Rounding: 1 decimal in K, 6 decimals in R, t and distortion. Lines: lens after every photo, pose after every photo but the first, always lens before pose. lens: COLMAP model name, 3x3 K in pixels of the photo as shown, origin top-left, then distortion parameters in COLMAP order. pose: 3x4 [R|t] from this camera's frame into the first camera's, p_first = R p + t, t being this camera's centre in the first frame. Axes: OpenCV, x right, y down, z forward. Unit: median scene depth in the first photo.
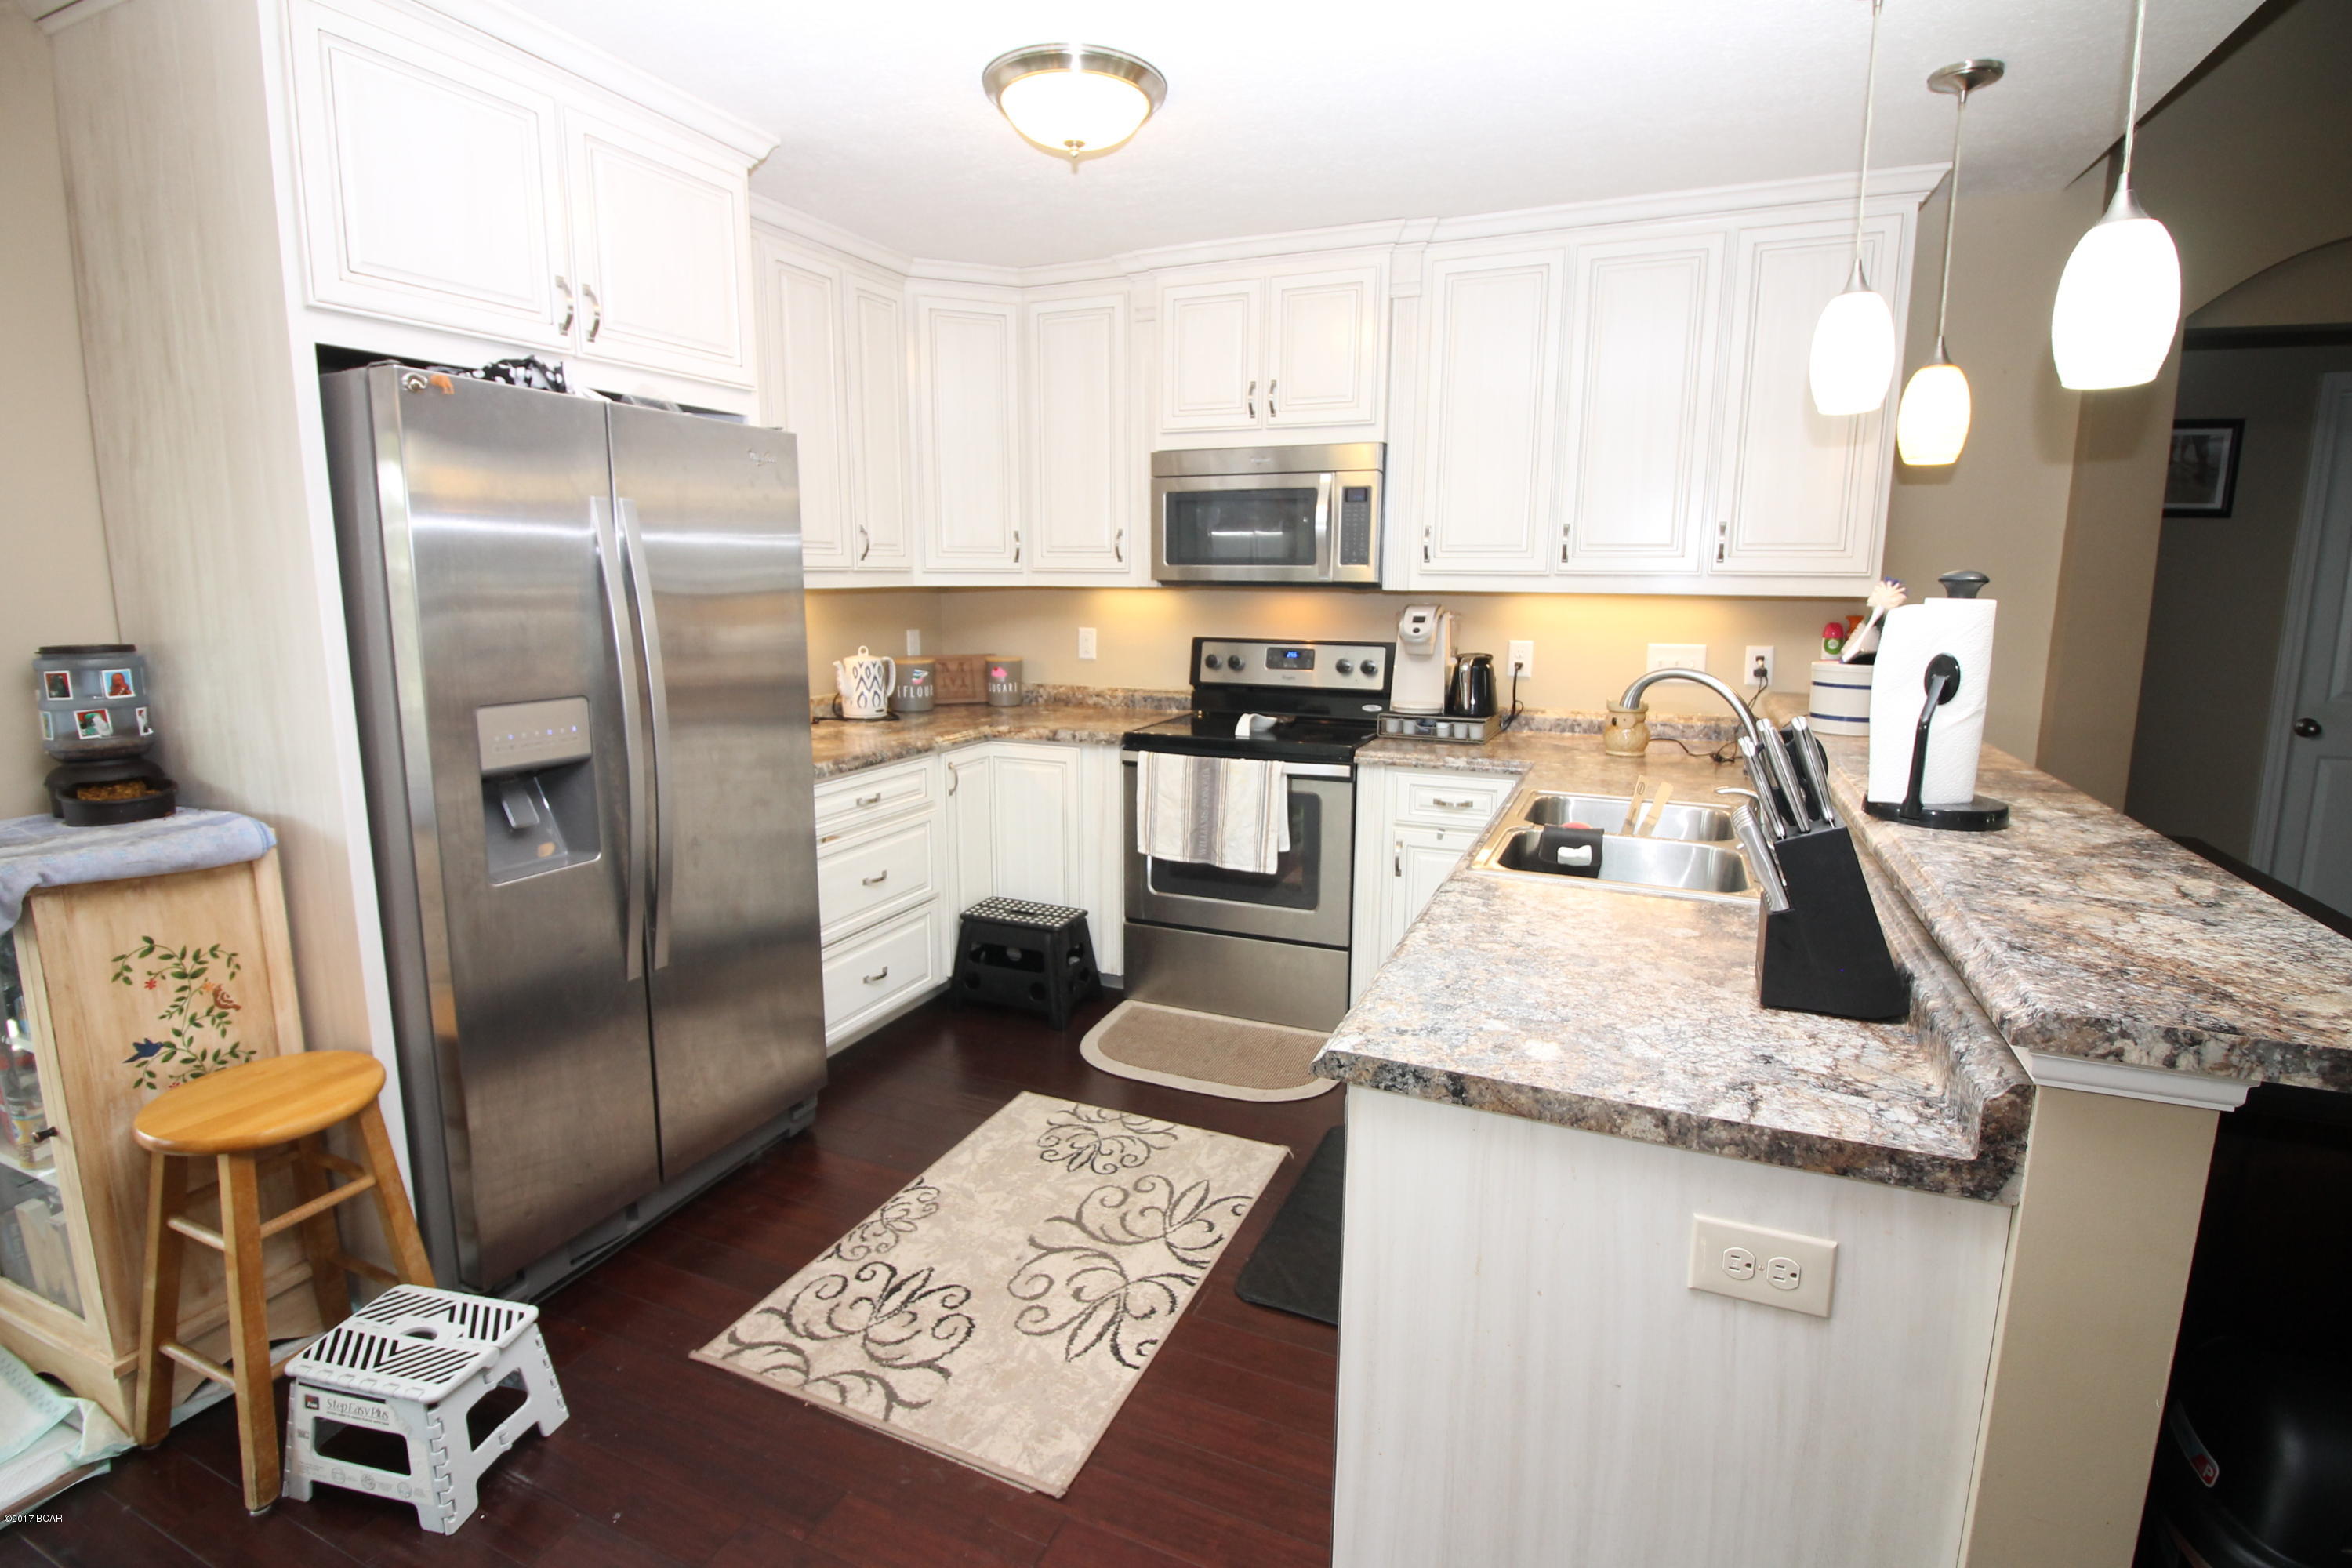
lens RADIAL K [[1102.6, 0, 1183.1], [0, 1102.6, 745.4], [0, 0, 1]] dist [0.000160, -0.012085]
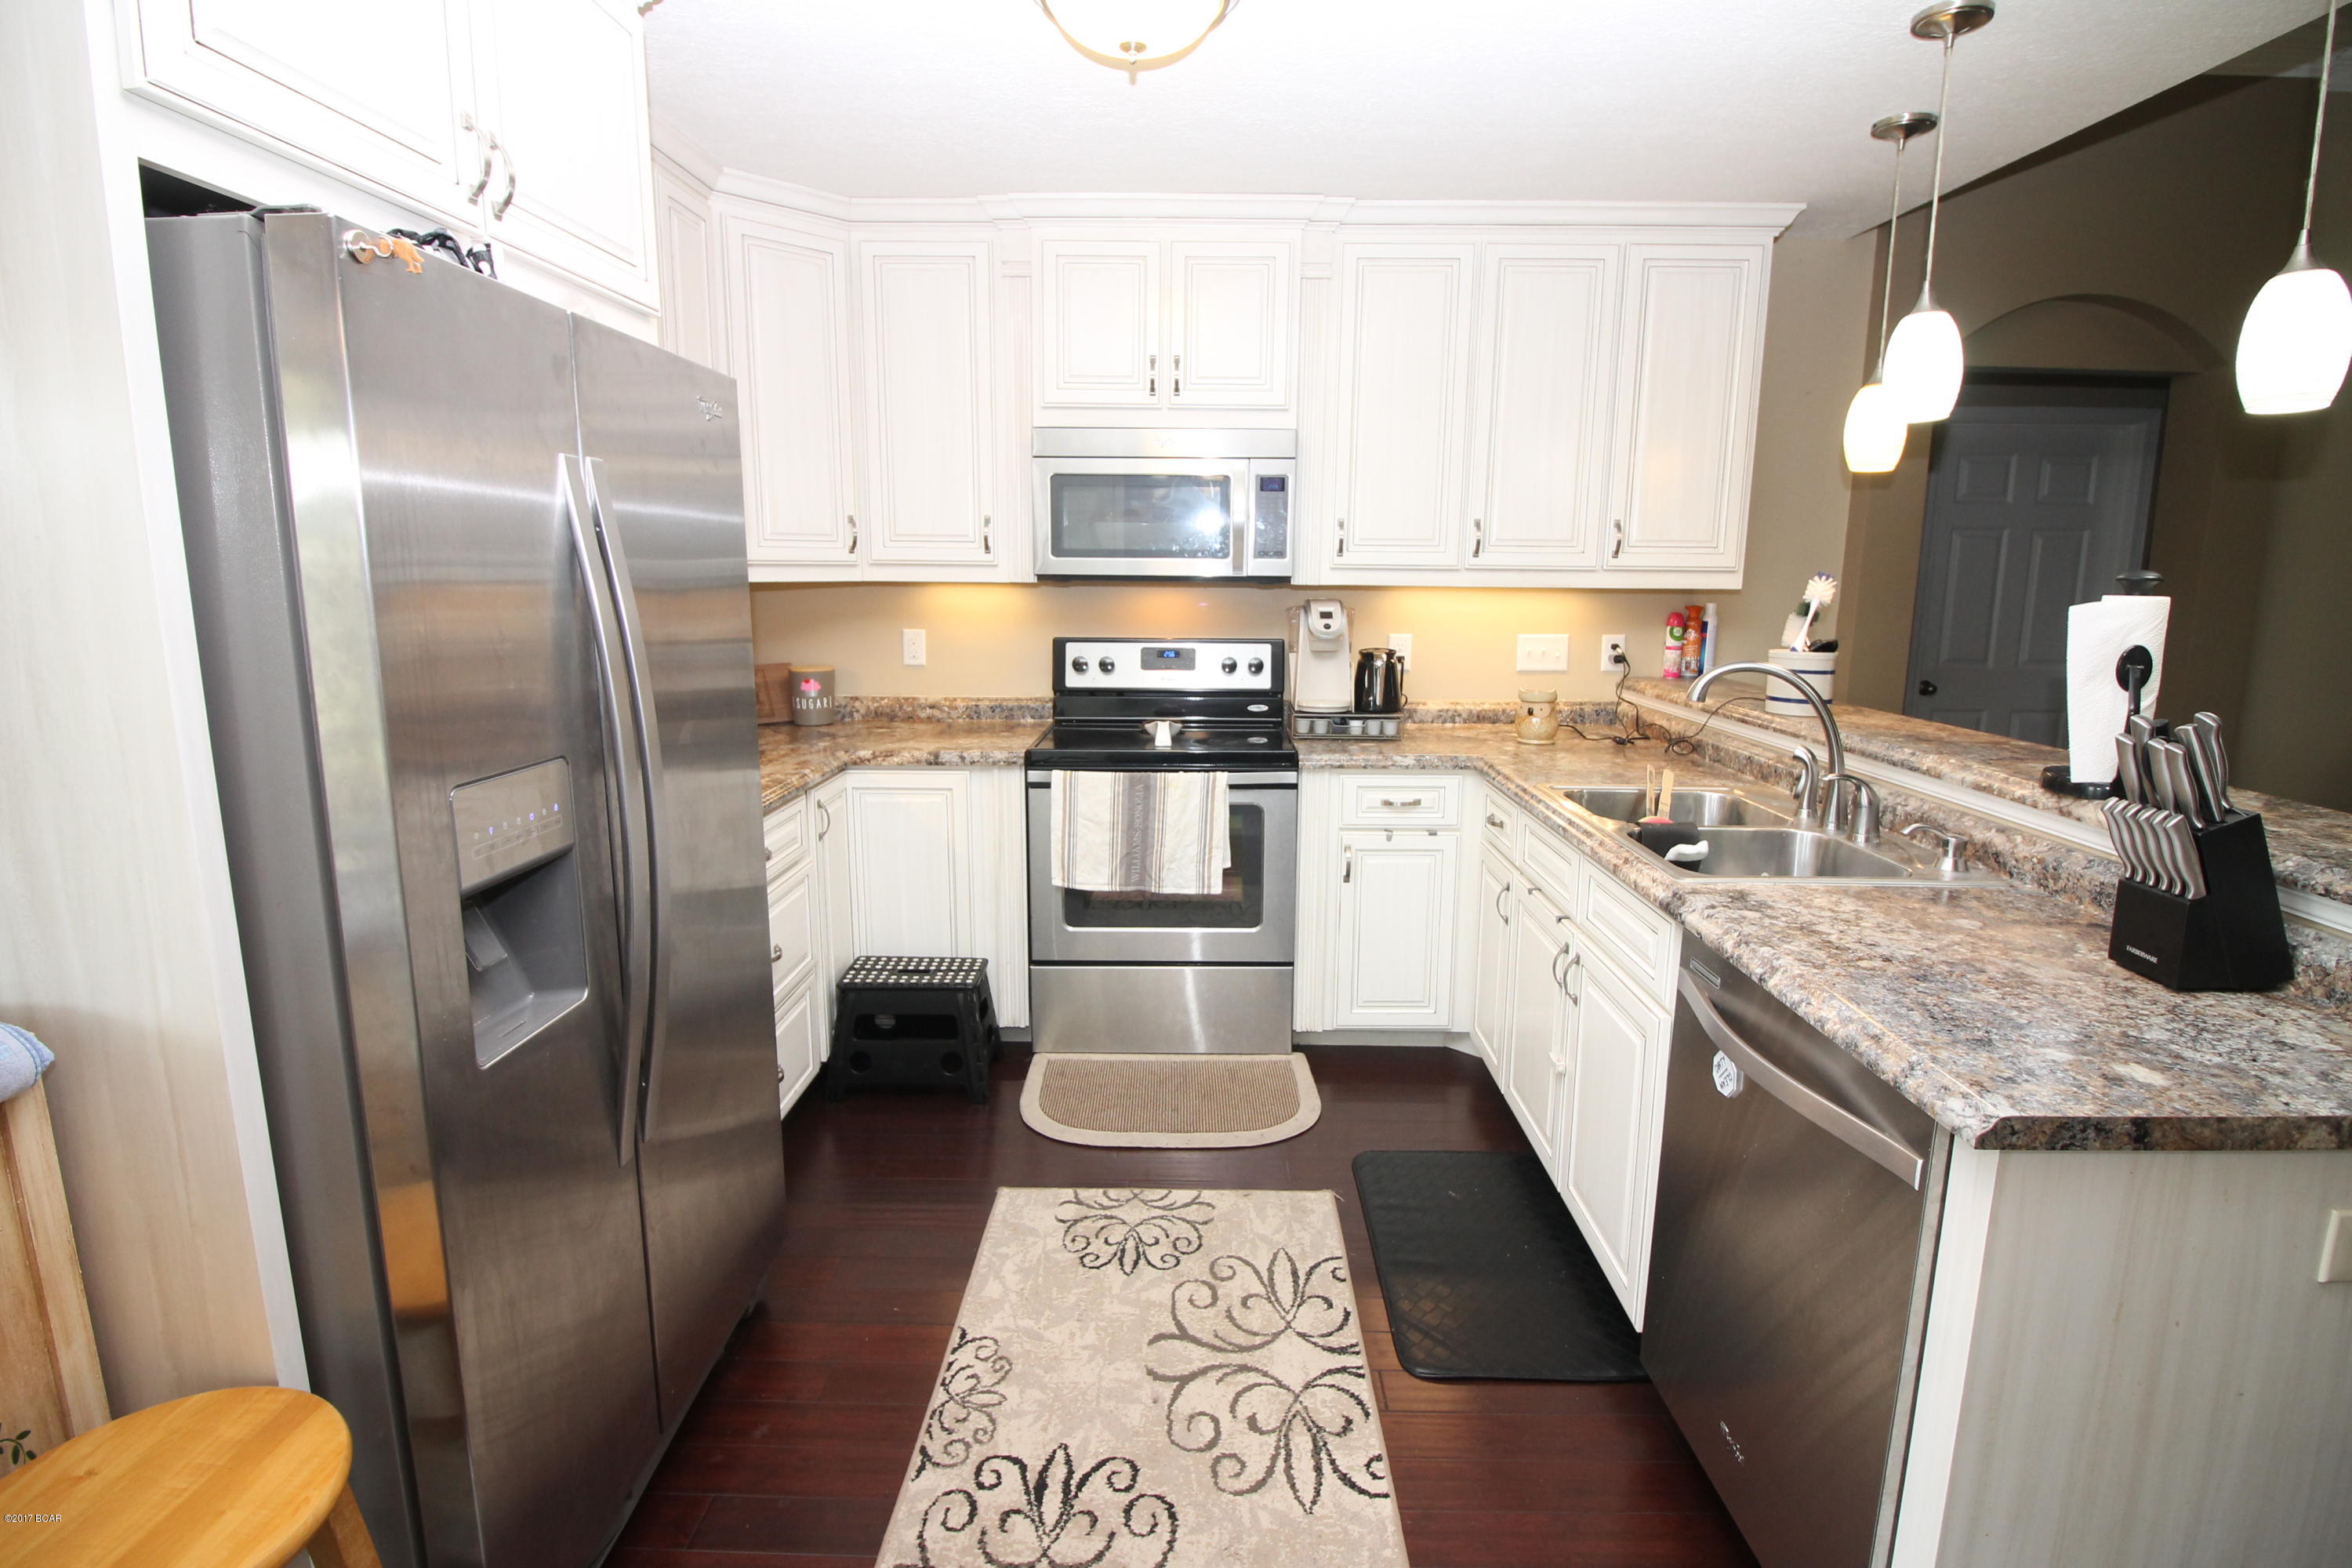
lens RADIAL K [[1102.6, 0, 1183.1], [0, 1102.6, 745.4], [0, 0, 1]] dist [0.000160, -0.012085]
pose [[0.923588, -0.060282, 0.378618, -0.290338], [0.056835, 0.998177, 0.020286, -0.028097], [-0.379151, 0.002782, 0.925331, 0.160072]]
